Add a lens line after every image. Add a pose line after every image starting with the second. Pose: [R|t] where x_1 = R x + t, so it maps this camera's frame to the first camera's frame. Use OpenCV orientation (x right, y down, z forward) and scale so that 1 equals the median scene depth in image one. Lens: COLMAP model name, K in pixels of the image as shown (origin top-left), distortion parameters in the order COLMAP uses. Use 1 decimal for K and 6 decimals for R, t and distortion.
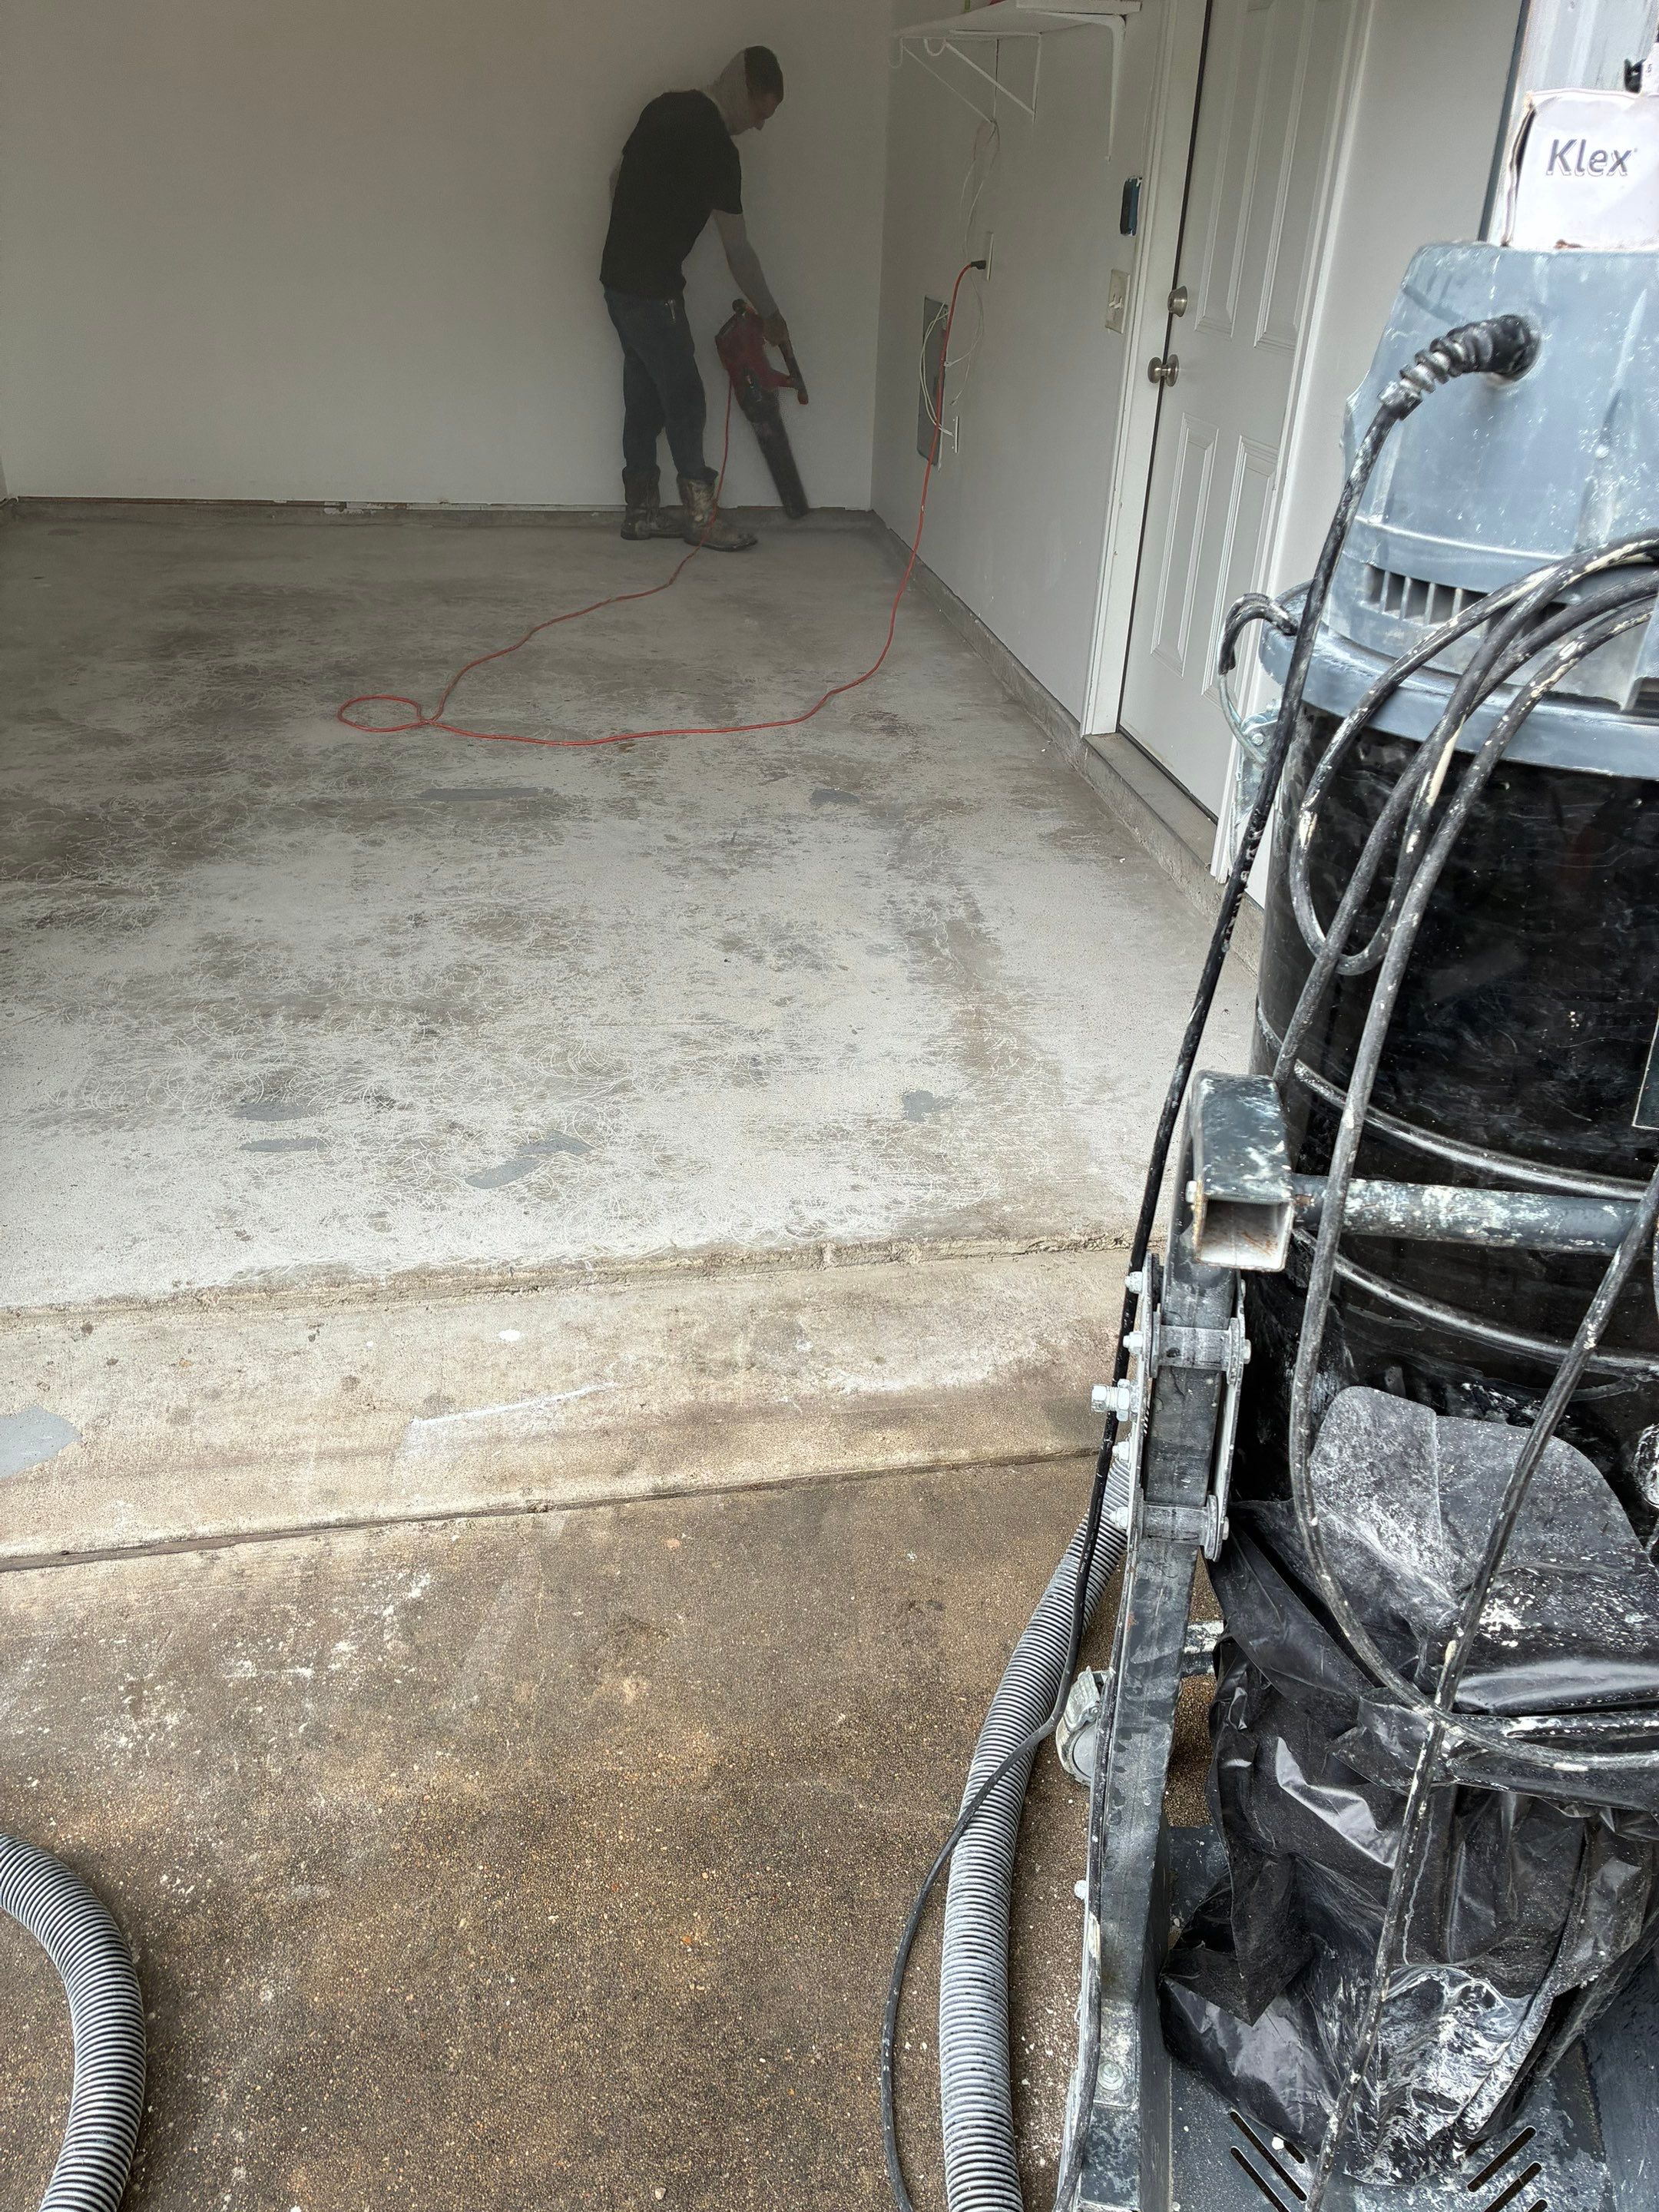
lens RADIAL K [[1659.4, 0, 848.8], [0, 1659.4, 1117.3], [0, 0, 1]] dist [0.050821, -0.064434]
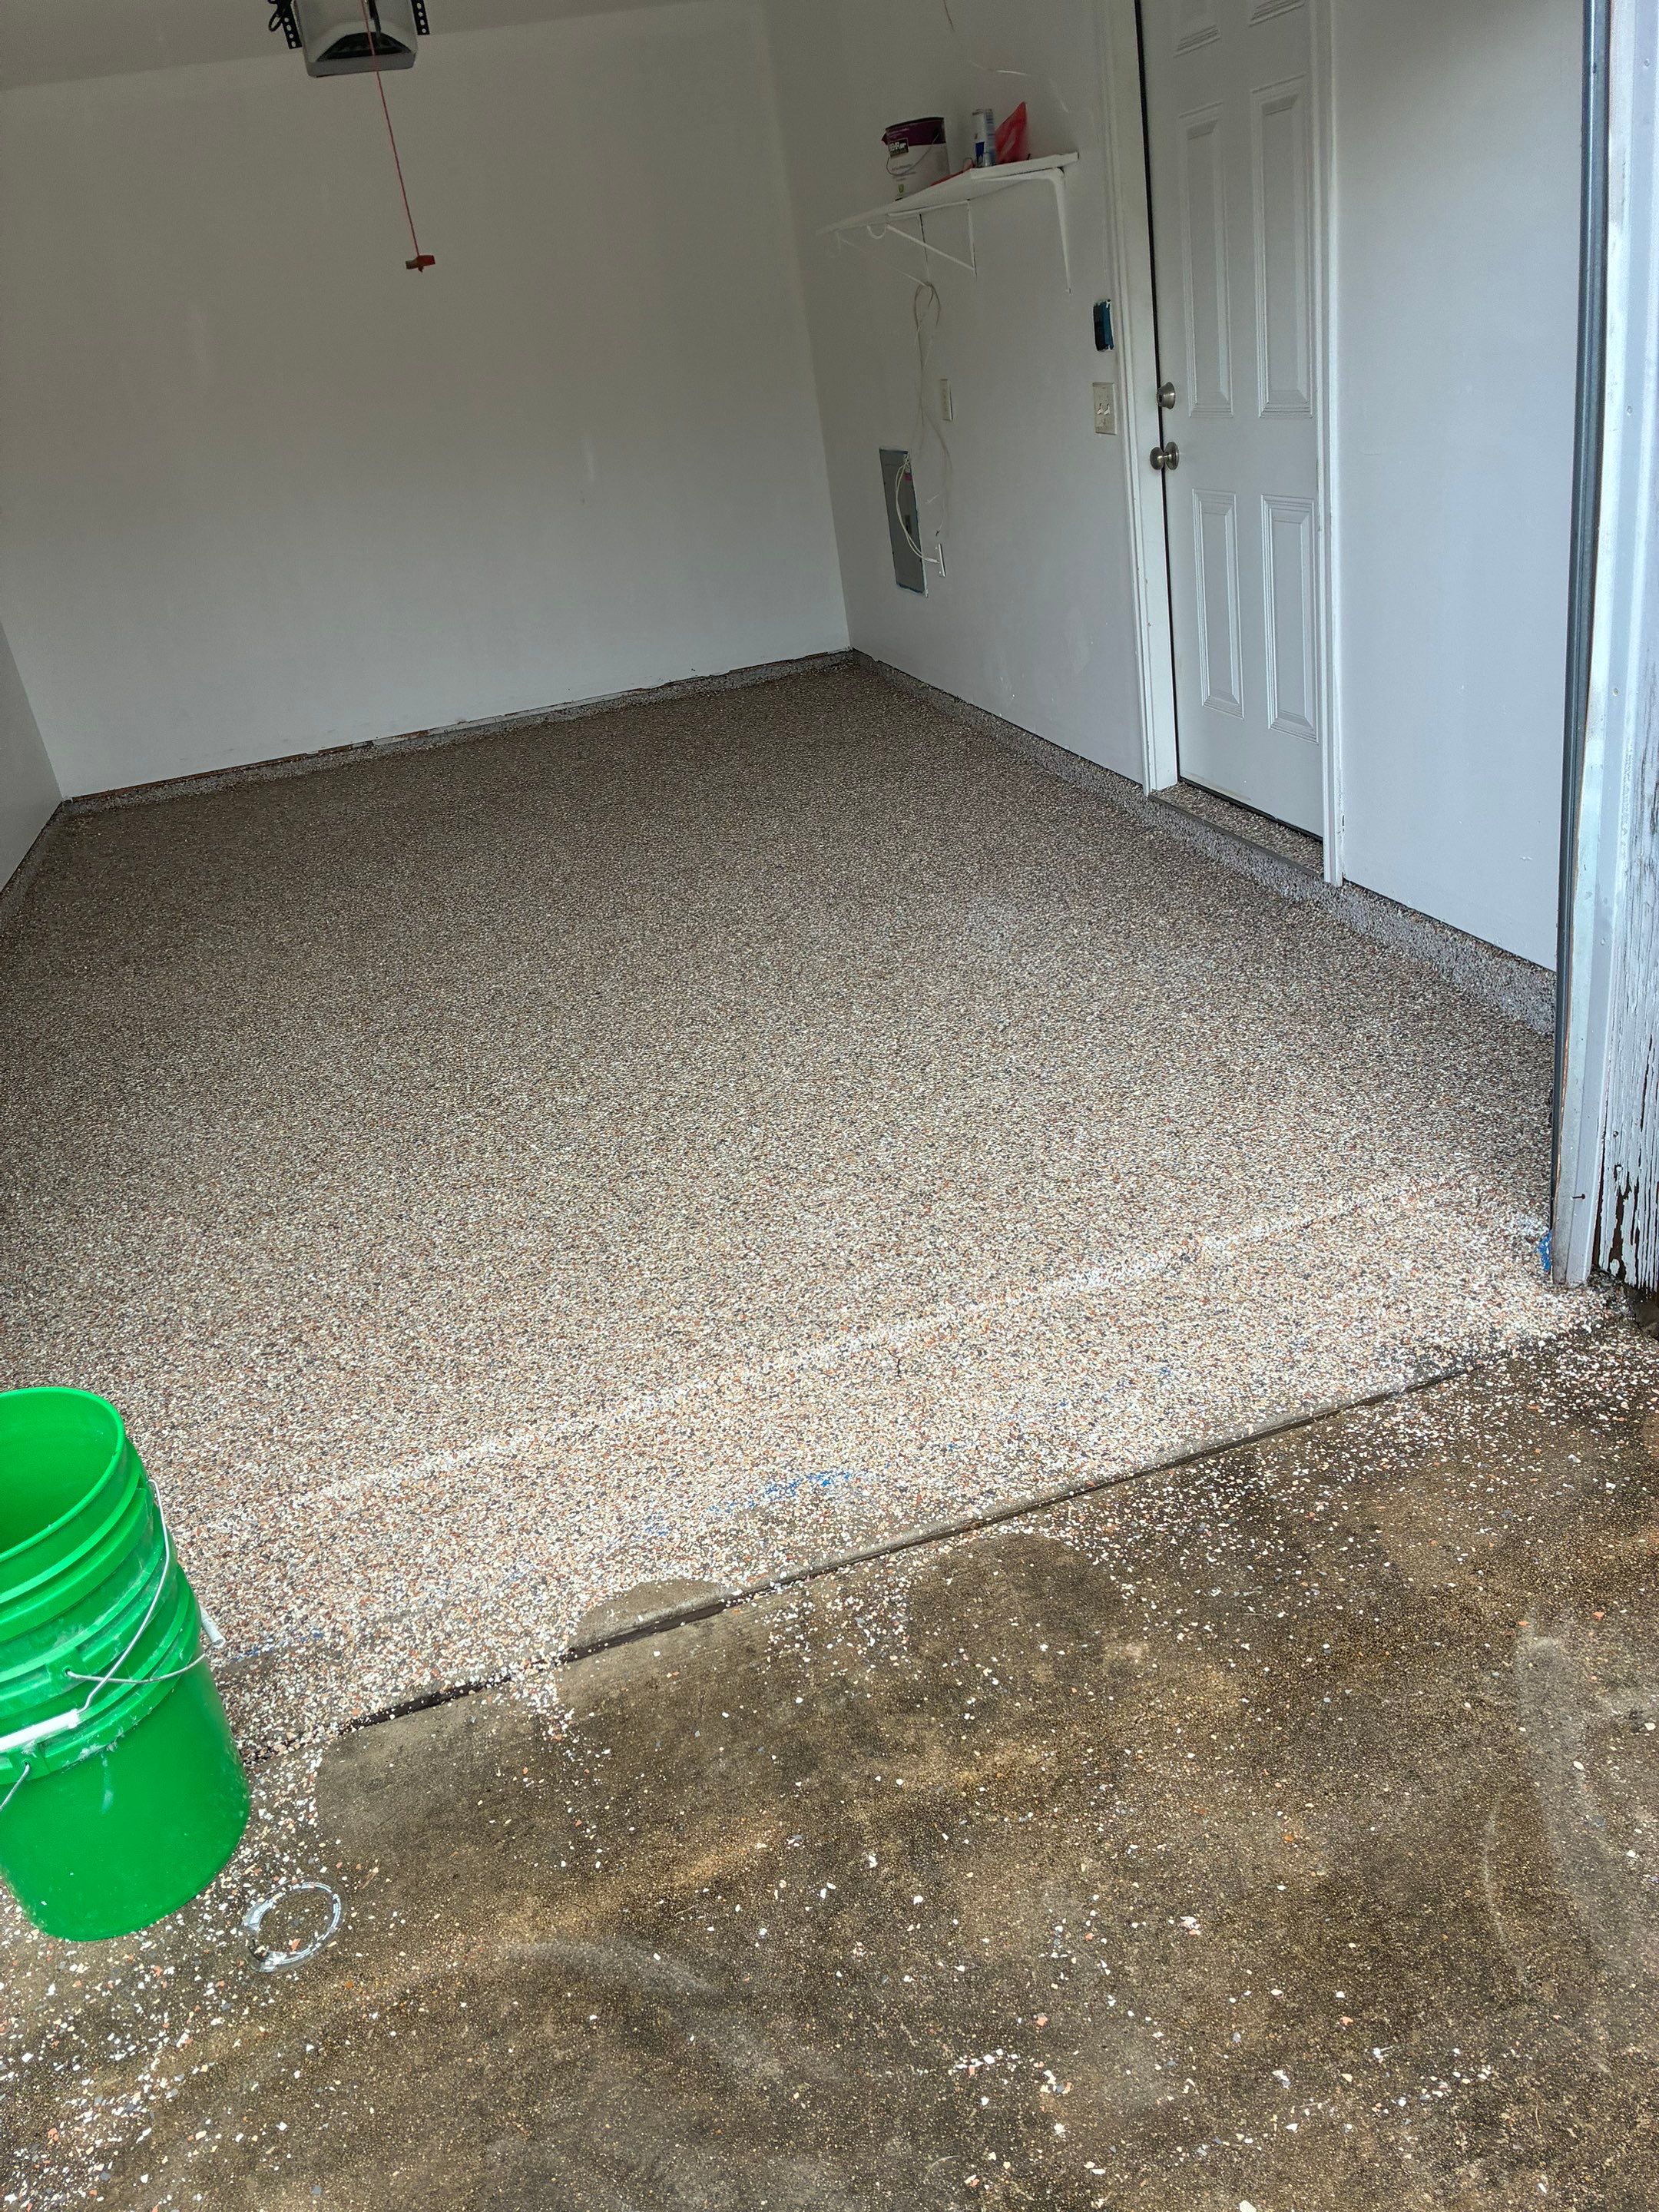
lens RADIAL K [[1659.4, 0, 851.9], [0, 1659.4, 1089.3], [0, 0, 1]] dist [0.050821, -0.064434]
pose [[0.978383, -0.205593, 0.022343, -0.179087], [0.206797, 0.973495, -0.097683, 0.037162], [-0.001668, 0.100192, 0.994967, -0.082347]]
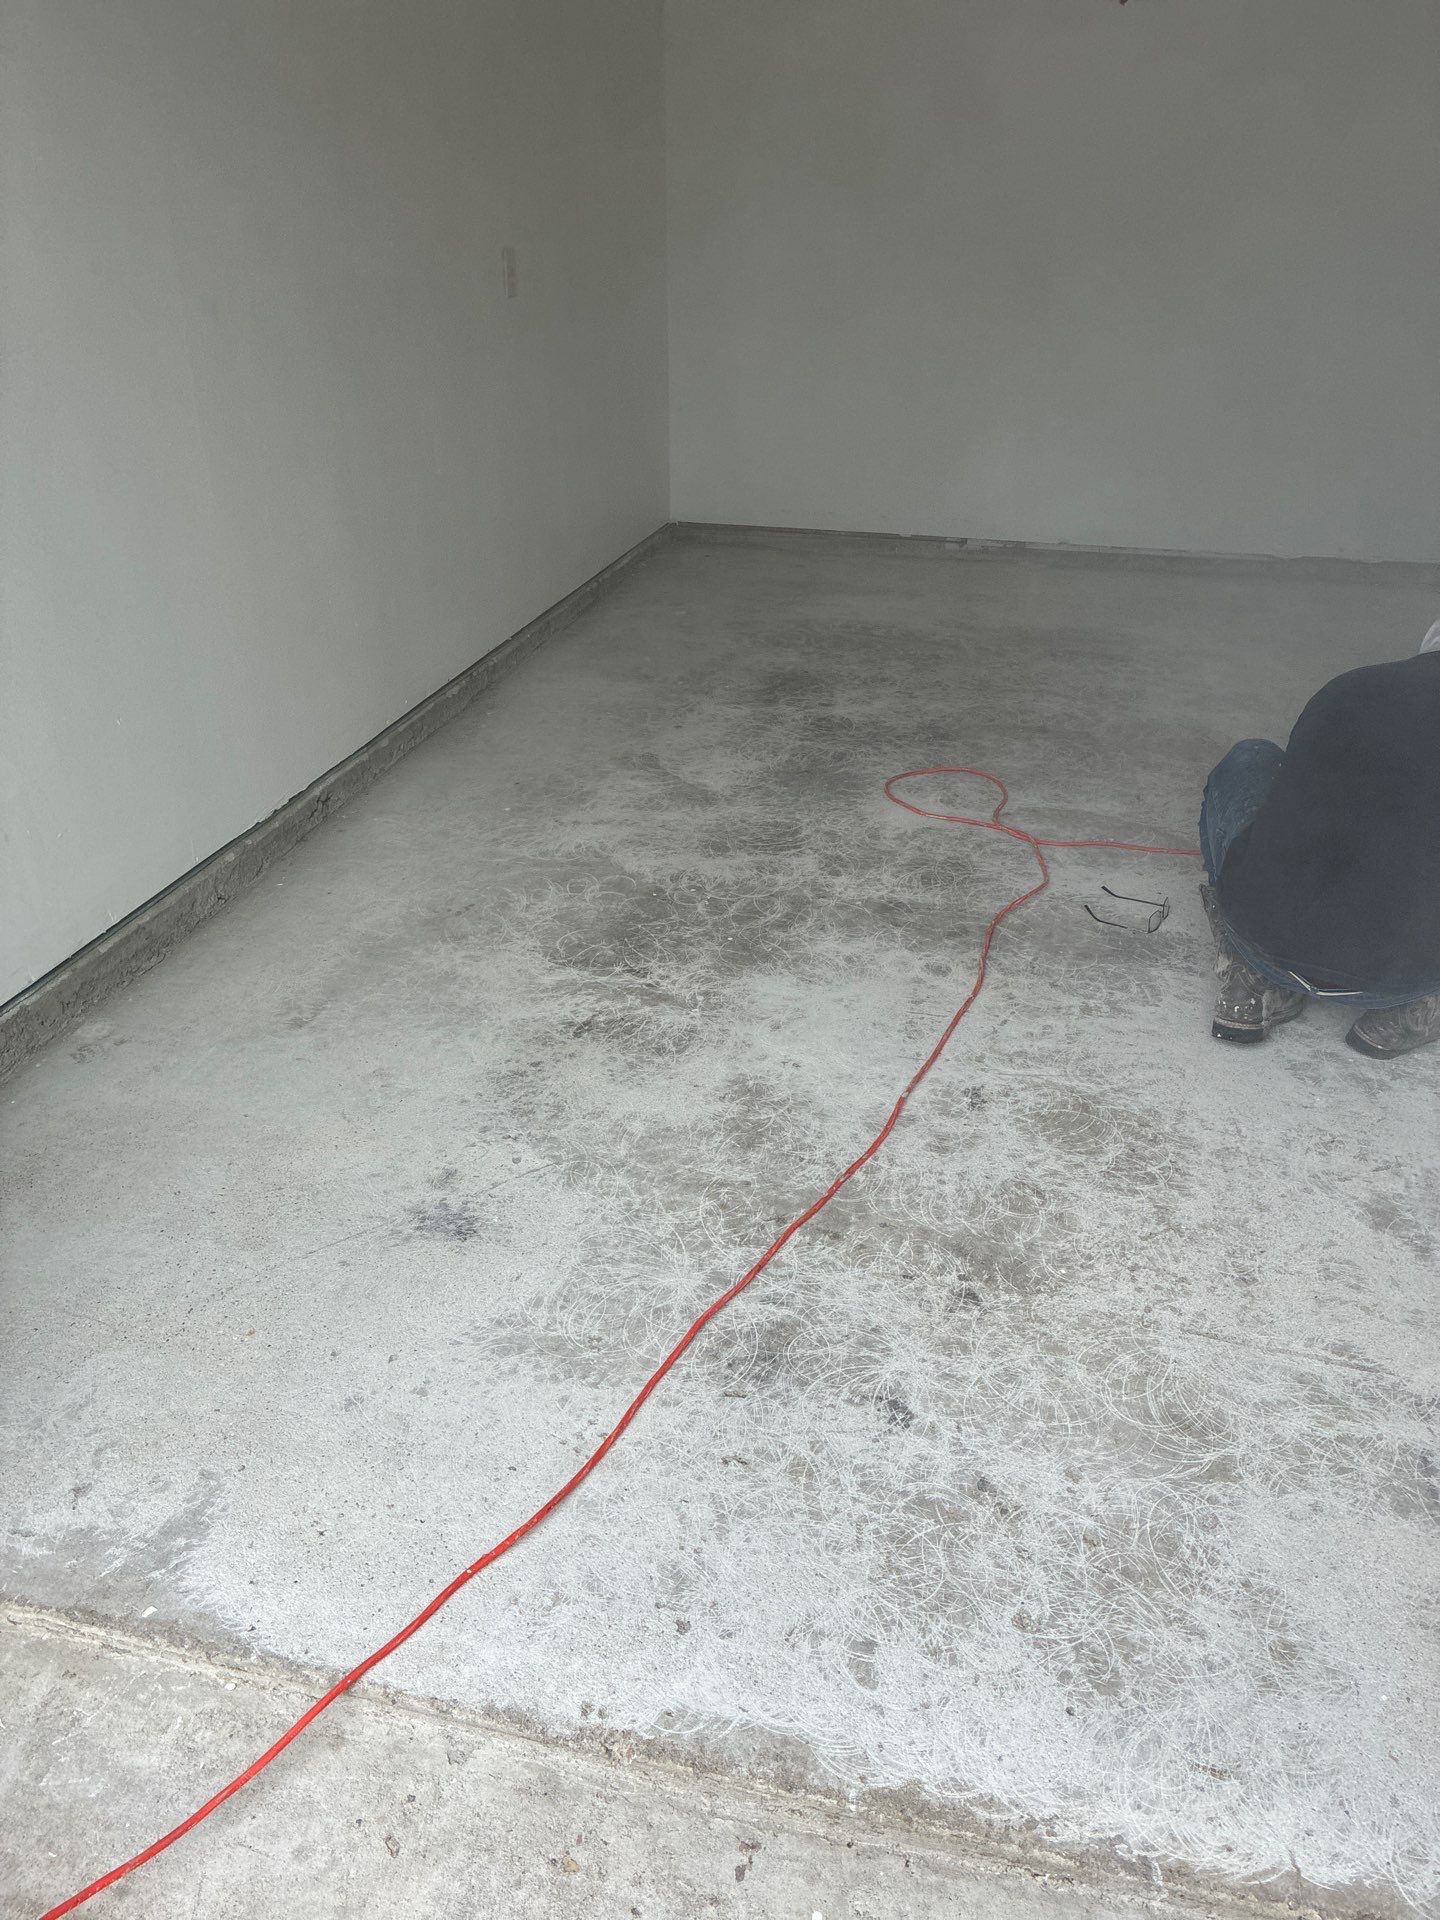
lens RADIAL K [[1440.4, 0, 712.6], [0, 1440.4, 984.8], [0, 0, 1]] dist [0.050821, -0.064434]
pose [[0.907623, 0.170781, -0.383478, -0.142696], [-0.181324, 0.983384, 0.008785, -0.201524], [0.378606, 0.061560, 0.923508, 0.363164]]
